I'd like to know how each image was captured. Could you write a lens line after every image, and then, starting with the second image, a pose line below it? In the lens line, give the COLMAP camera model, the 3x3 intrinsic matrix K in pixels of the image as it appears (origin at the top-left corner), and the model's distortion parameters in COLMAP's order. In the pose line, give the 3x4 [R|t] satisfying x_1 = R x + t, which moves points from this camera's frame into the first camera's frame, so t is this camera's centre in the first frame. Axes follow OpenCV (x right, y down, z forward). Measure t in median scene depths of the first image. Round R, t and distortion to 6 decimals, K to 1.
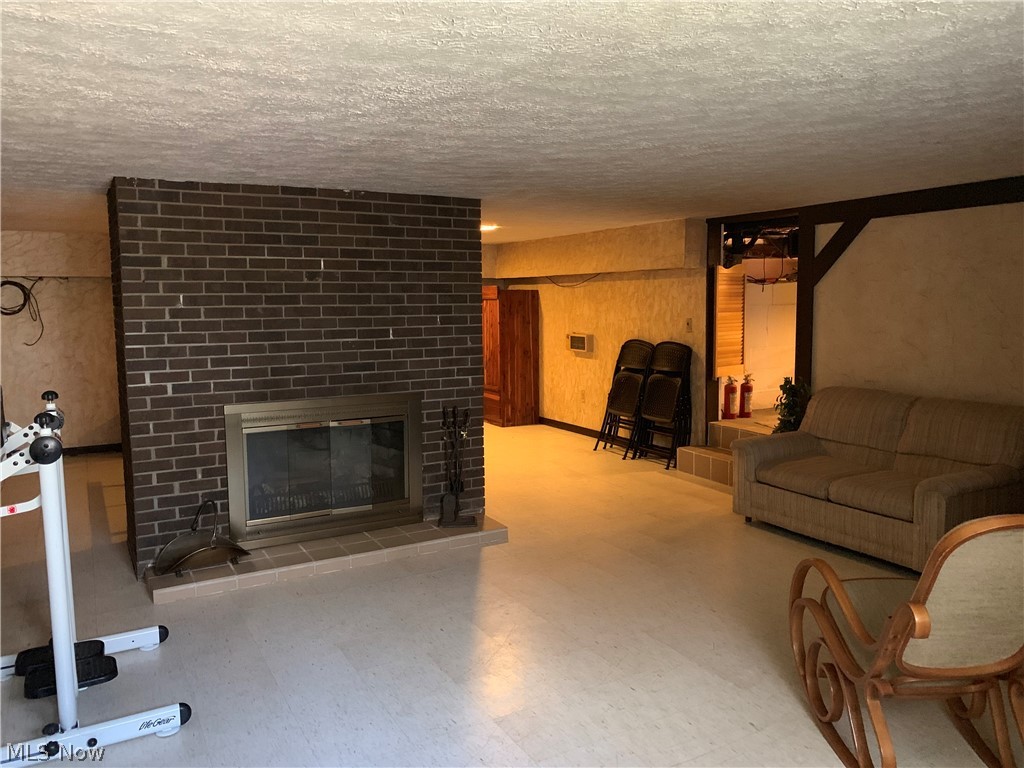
lens RADIAL K [[784.8, 0, 513.2], [0, 784.8, 379.3], [0, 0, 1]] dist [0.014849, -0.006131]
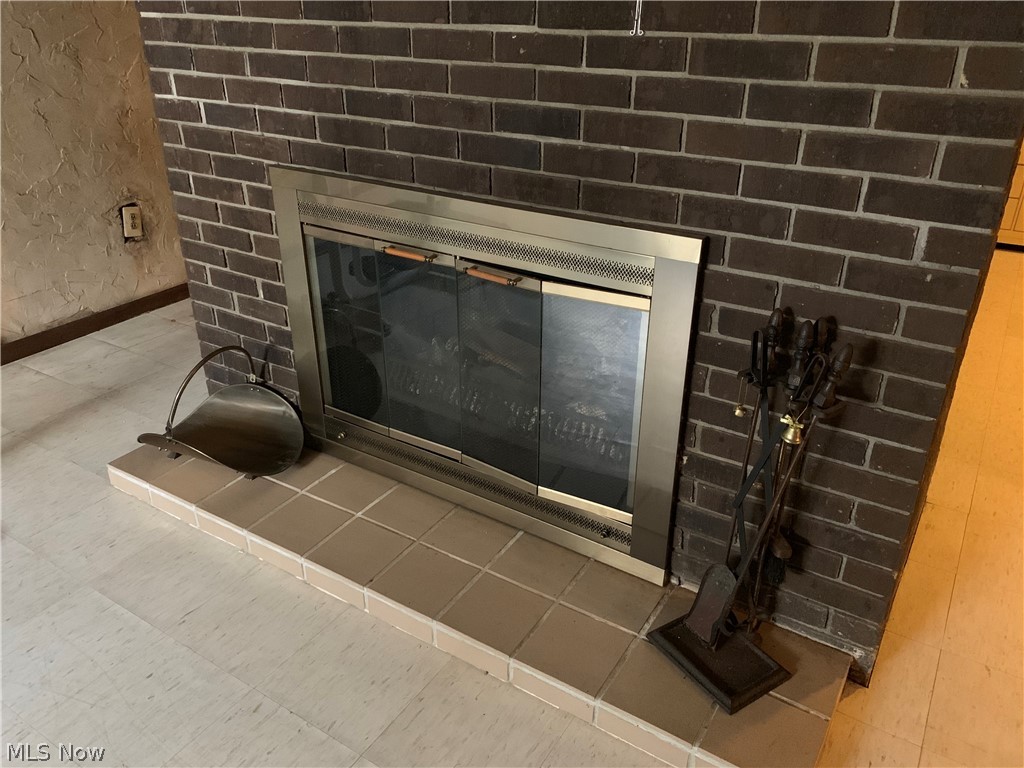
lens RADIAL K [[776.7, 0, 513.2], [0, 776.7, 371.4], [0, 0, 1]] dist [0.094519, -0.173160]
pose [[0.475513, 0.399124, -0.783956, 0.100664], [-0.093025, 0.908972, 0.406346, -0.052000], [0.874776, -0.120295, 0.469356, 0.804279]]
